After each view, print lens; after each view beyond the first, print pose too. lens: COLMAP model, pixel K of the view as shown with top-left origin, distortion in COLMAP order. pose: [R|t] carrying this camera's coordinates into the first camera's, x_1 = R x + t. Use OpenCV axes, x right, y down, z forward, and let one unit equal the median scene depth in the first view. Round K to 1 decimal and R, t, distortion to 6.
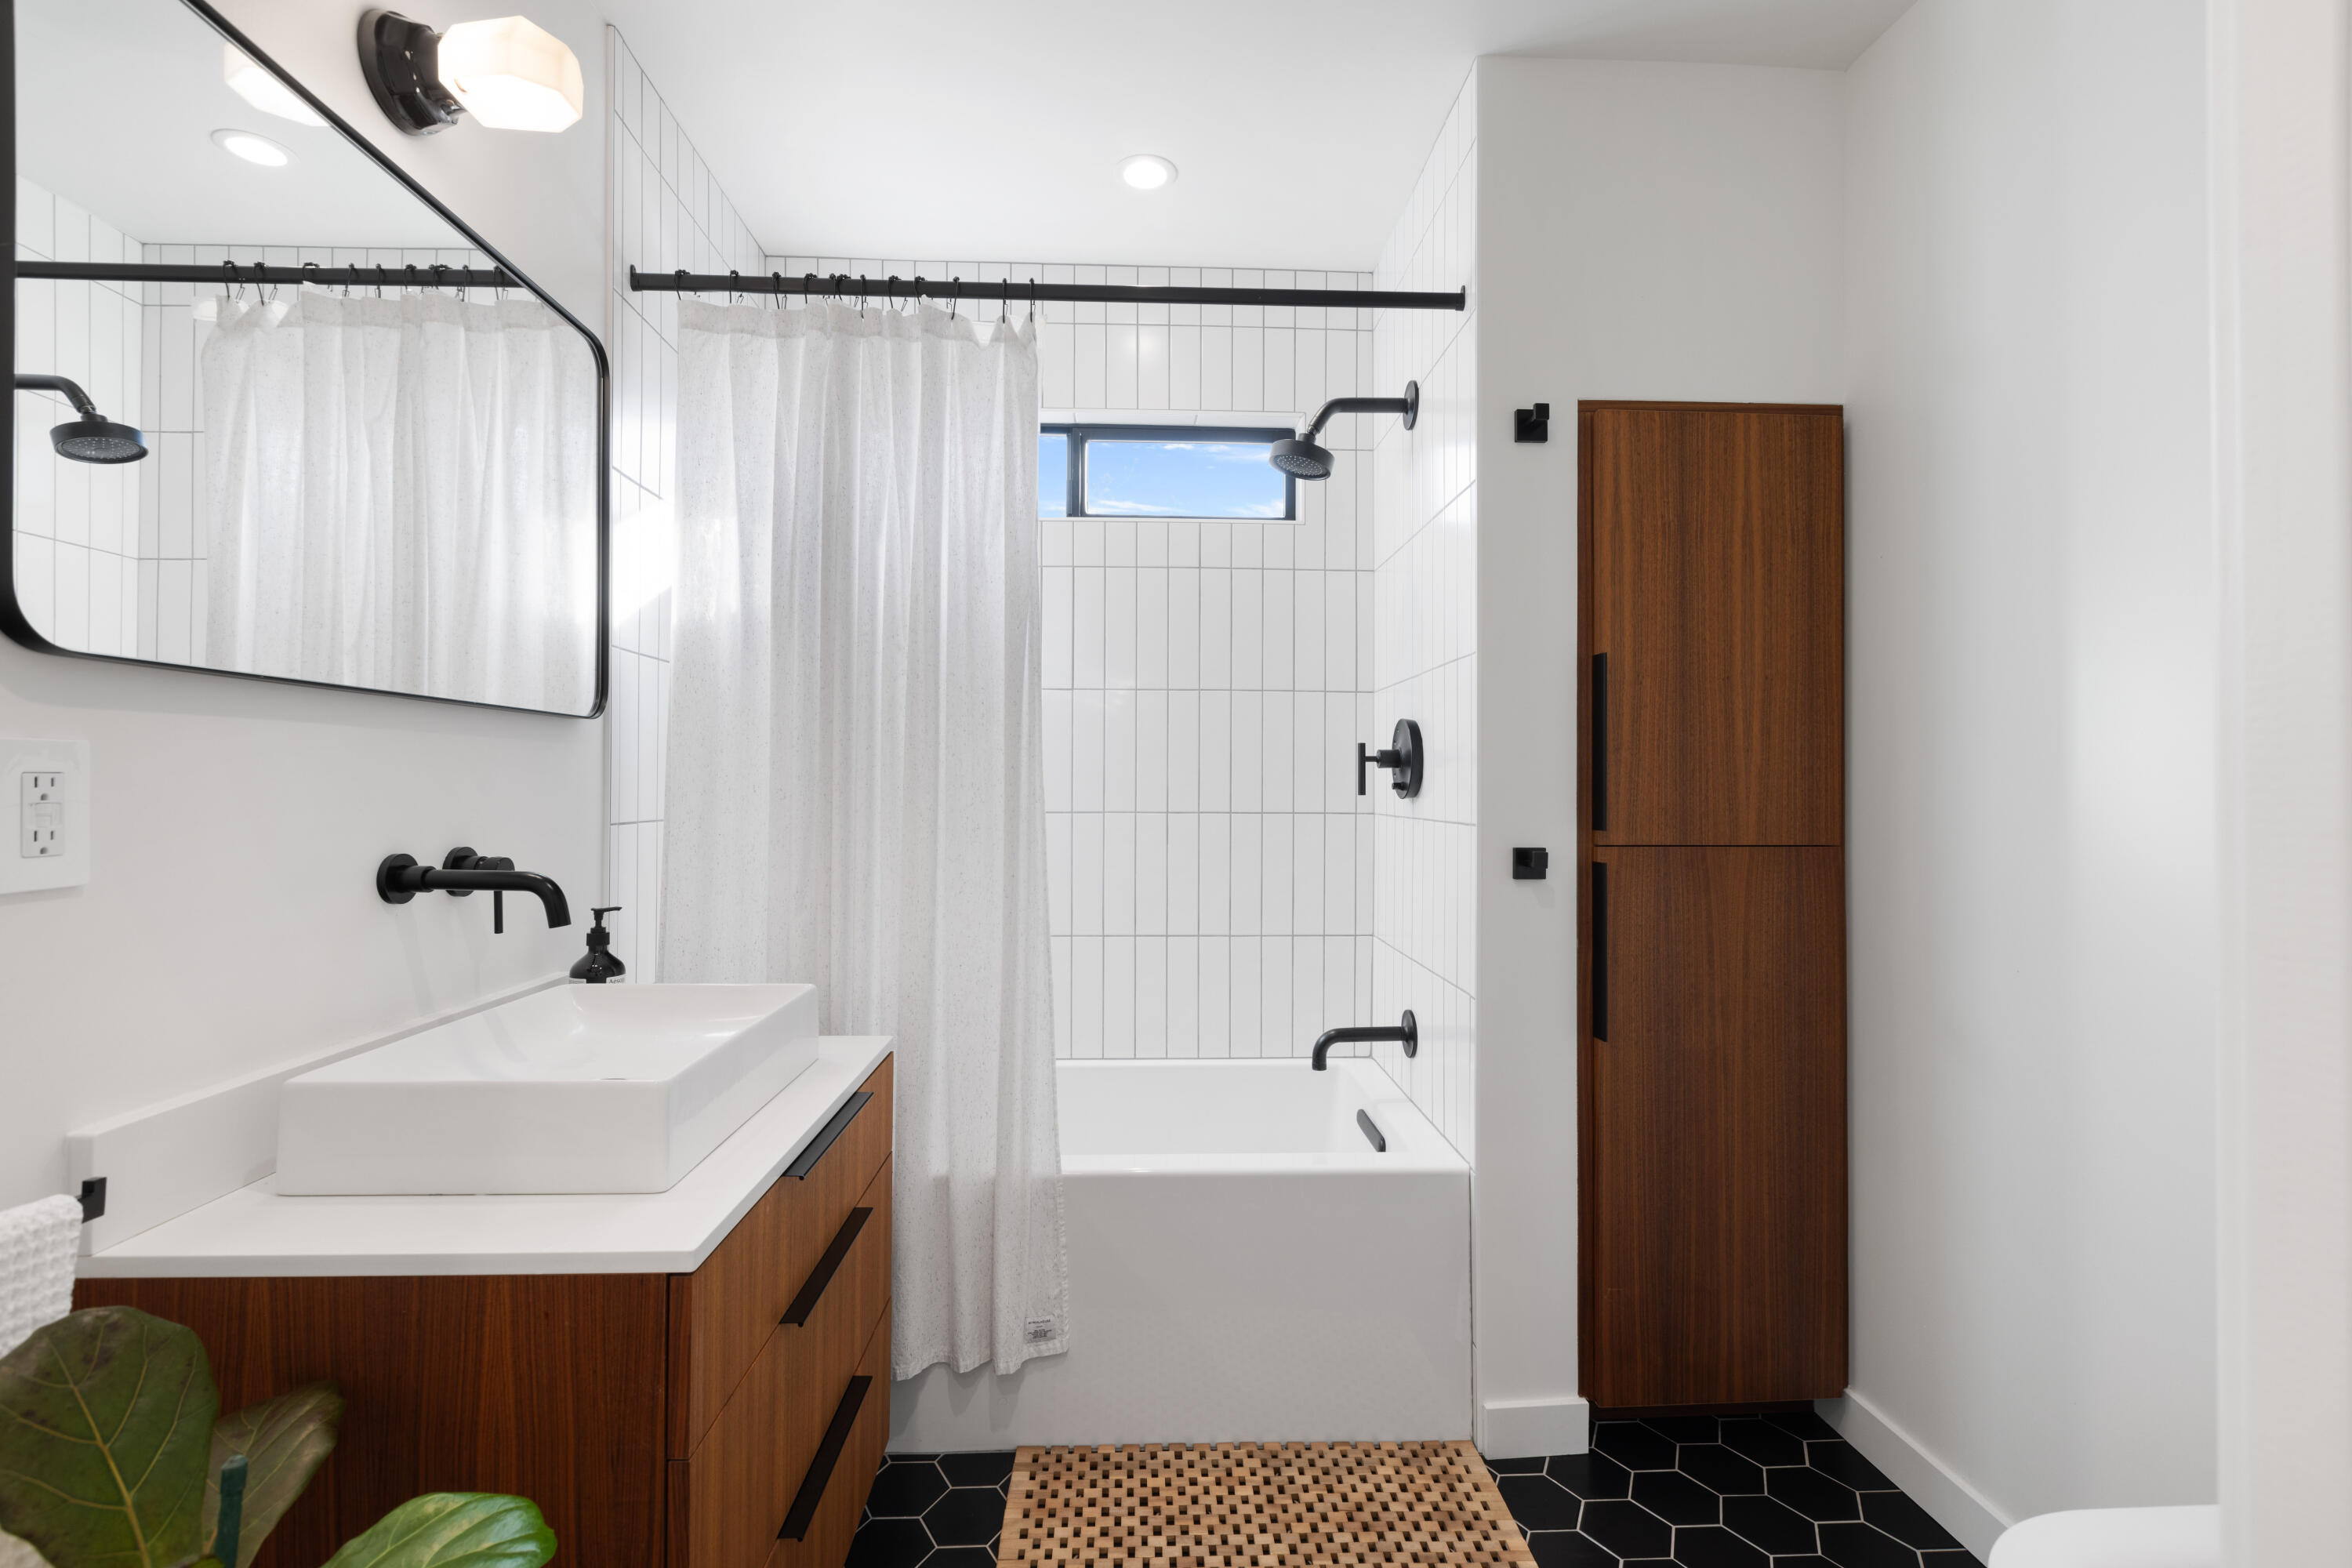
lens RADIAL K [[1041.2, 0, 1164.8], [0, 1041.2, 779.3], [0, 0, 1]] dist [0.000067, 0.000231]
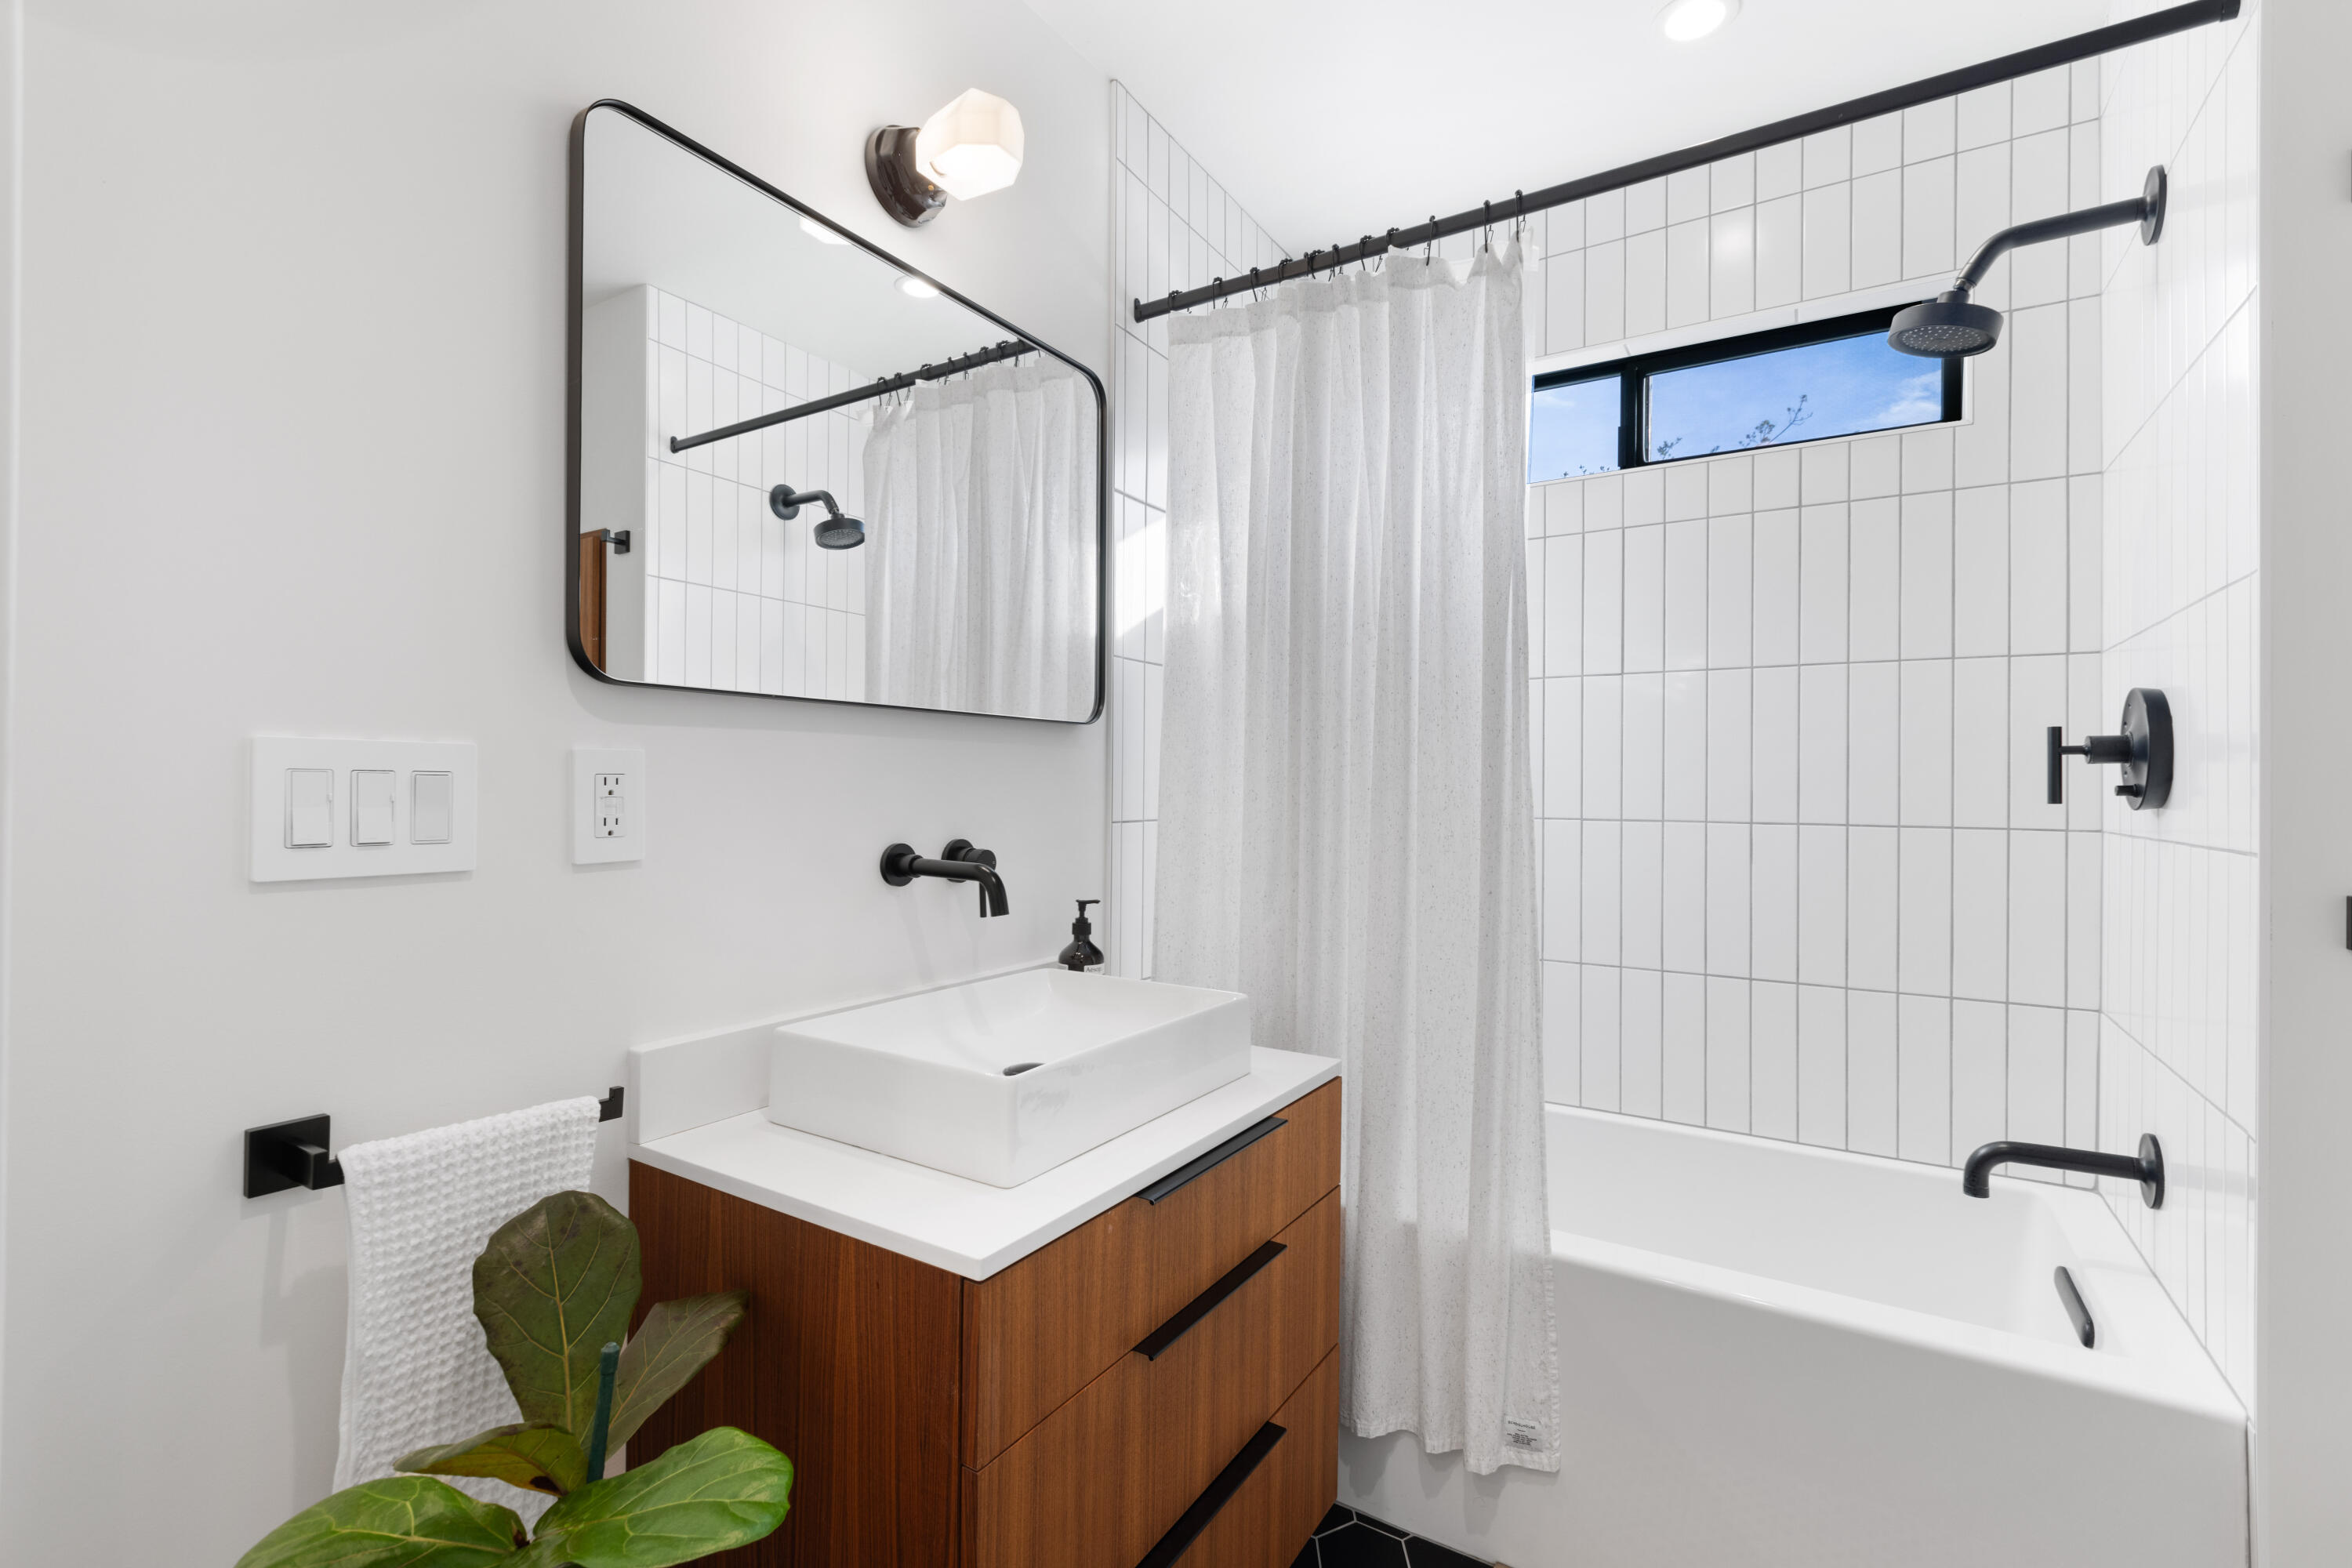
lens RADIAL K [[1041.2, 0, 1164.8], [0, 1041.2, 779.3], [0, 0, 1]] dist [0.000067, 0.000231]
pose [[0.824213, -0.001304, -0.566278, 0.118556], [-0.000274, 0.999996, -0.002701, 0.001759], [0.566280, 0.002381, 0.824210, 0.141198]]
